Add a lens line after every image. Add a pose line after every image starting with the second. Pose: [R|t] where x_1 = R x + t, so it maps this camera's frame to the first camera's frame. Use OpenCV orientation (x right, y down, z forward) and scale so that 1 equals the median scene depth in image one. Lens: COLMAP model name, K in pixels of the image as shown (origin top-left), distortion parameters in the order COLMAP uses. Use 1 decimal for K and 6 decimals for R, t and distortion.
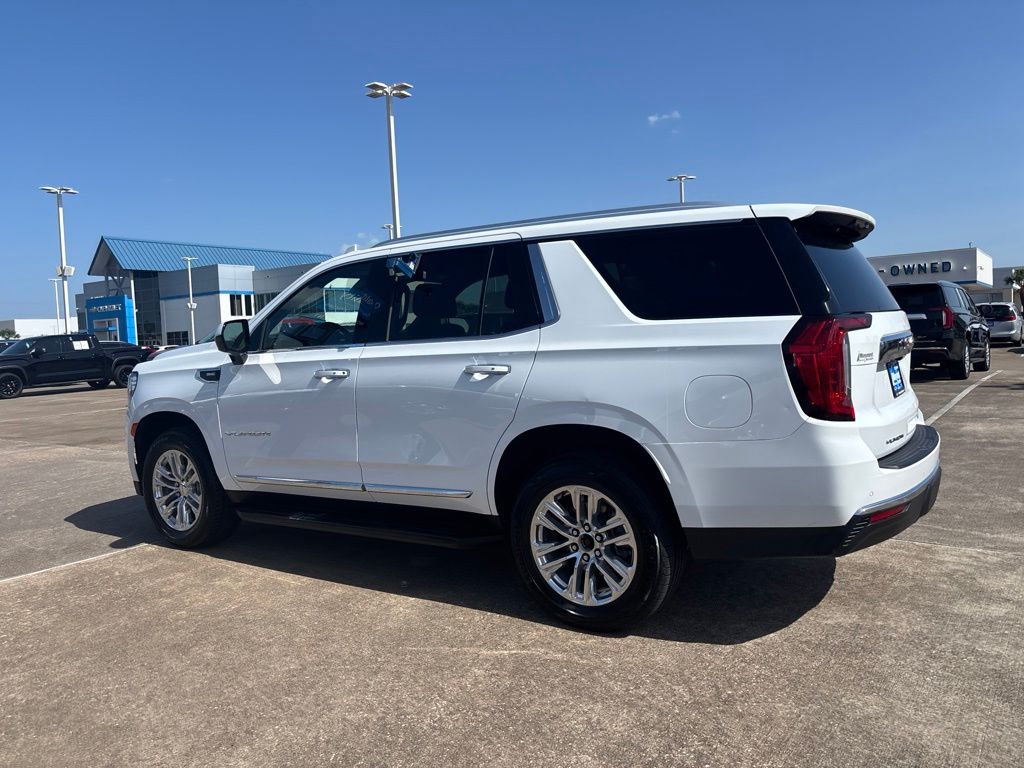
lens RADIAL K [[764.6, 0, 509.9], [0, 764.6, 381.7], [0, 0, 1]] dist [0.067074, -0.072576]
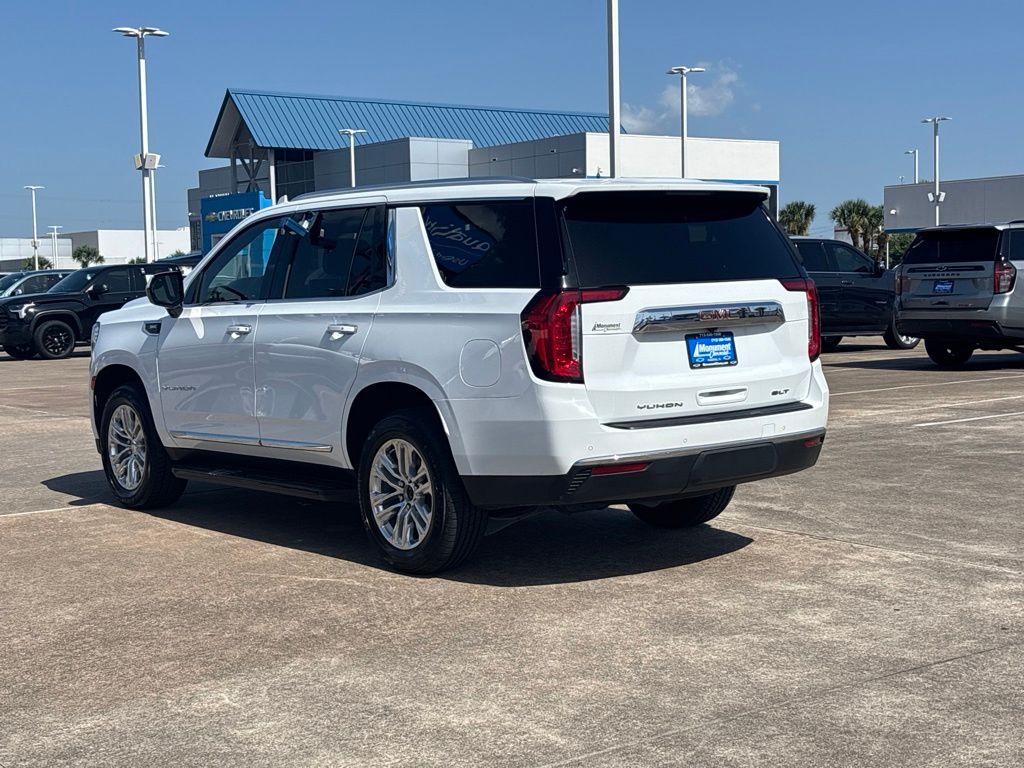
lens RADIAL K [[1549.0, 0, 516.0], [0, 1549.0, 406.7], [0, 0, 1]] dist [0.275106, -1.043132]
pose [[0.950761, 0.043962, -0.306792, 0.614618], [-0.034789, 0.998771, 0.035308, 0.004861], [0.307967, -0.022897, 0.951121, -0.692107]]
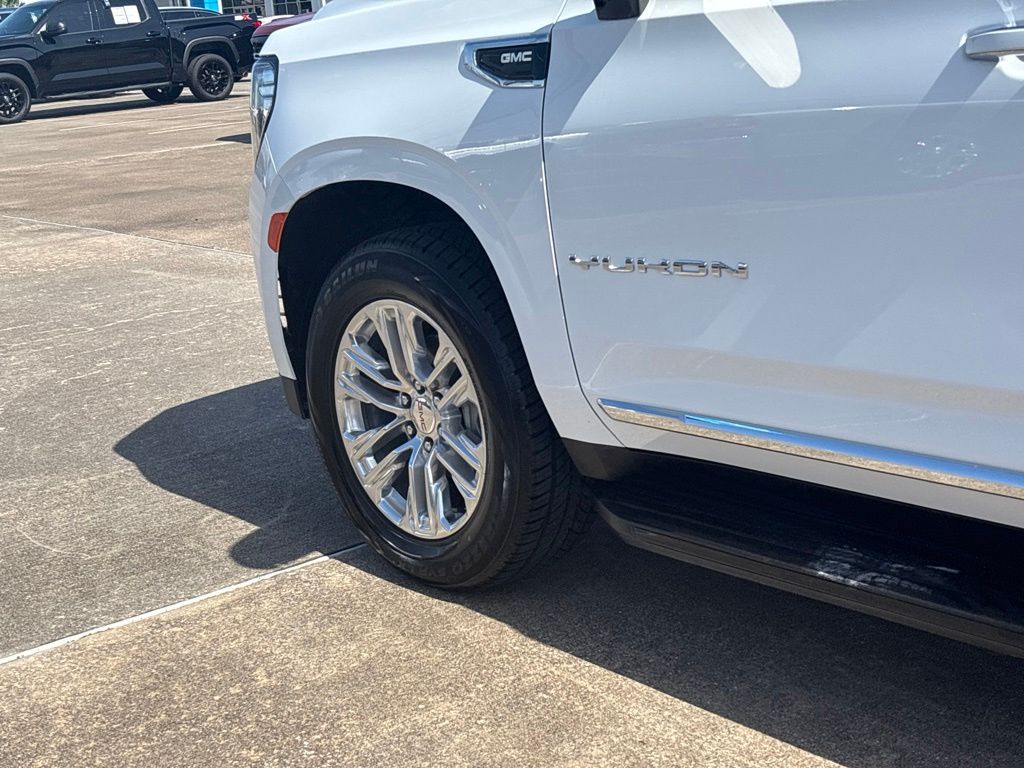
lens RADIAL K [[1484.0, 0, 496.4], [0, 1484.0, 385.0], [0, 0, 1]] dist [0.310638, -1.140791]
pose [[0.962889, 0.038375, -0.267155, -0.220074], [0.015161, 0.980586, 0.195501, 0.000580], [0.269471, -0.192296, 0.943614, 0.402130]]
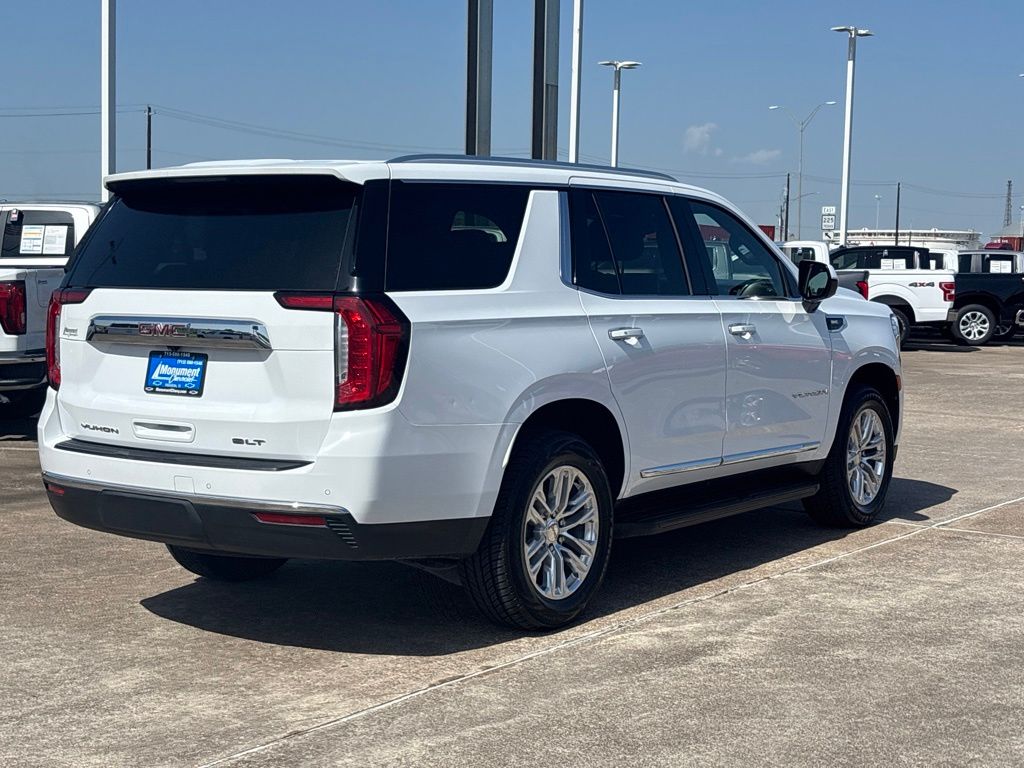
lens RADIAL K [[1549.0, 0, 516.0], [0, 1549.0, 406.7], [0, 0, 1]] dist [0.275106, -1.043132]
pose [[-0.052006, 0.134525, -0.989545, 1.474520], [-0.070815, 0.987894, 0.138023, -0.154750], [0.996133, 0.077253, -0.041850, 1.001354]]
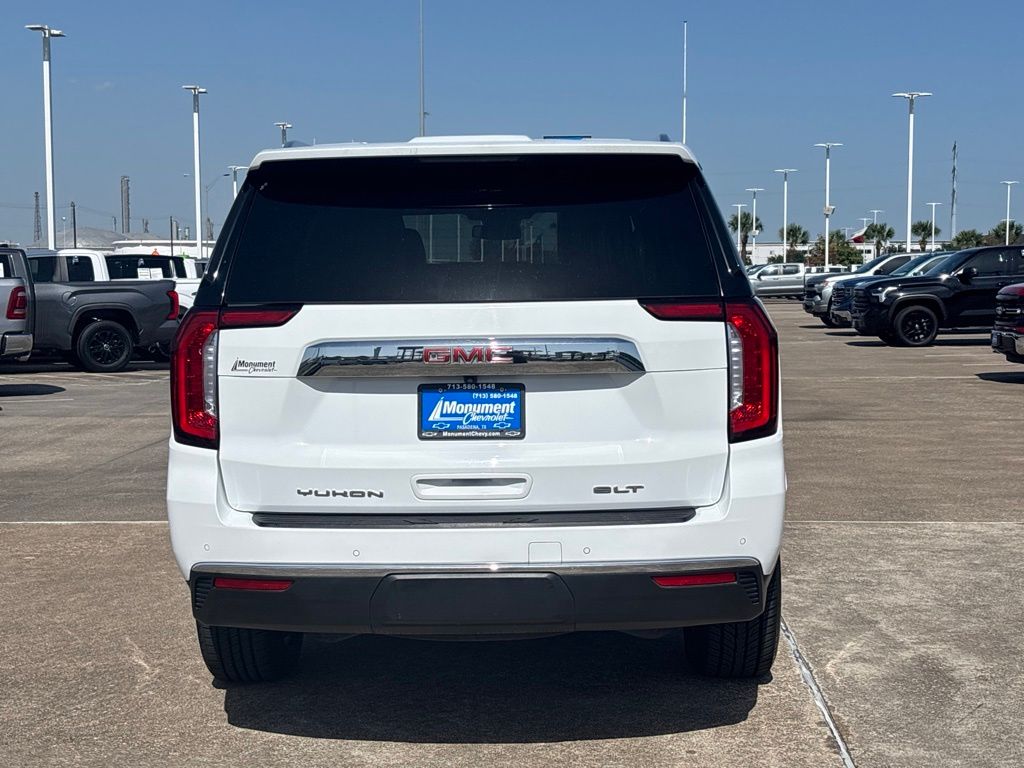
lens RADIAL K [[1549.0, 0, 516.0], [0, 1549.0, 406.7], [0, 0, 1]] dist [0.275106, -1.043132]
pose [[0.519453, 0.110983, -0.847261, 1.102095], [-0.068093, 0.993753, 0.088425, -0.084425], [0.851781, 0.011760, 0.523765, 0.266578]]
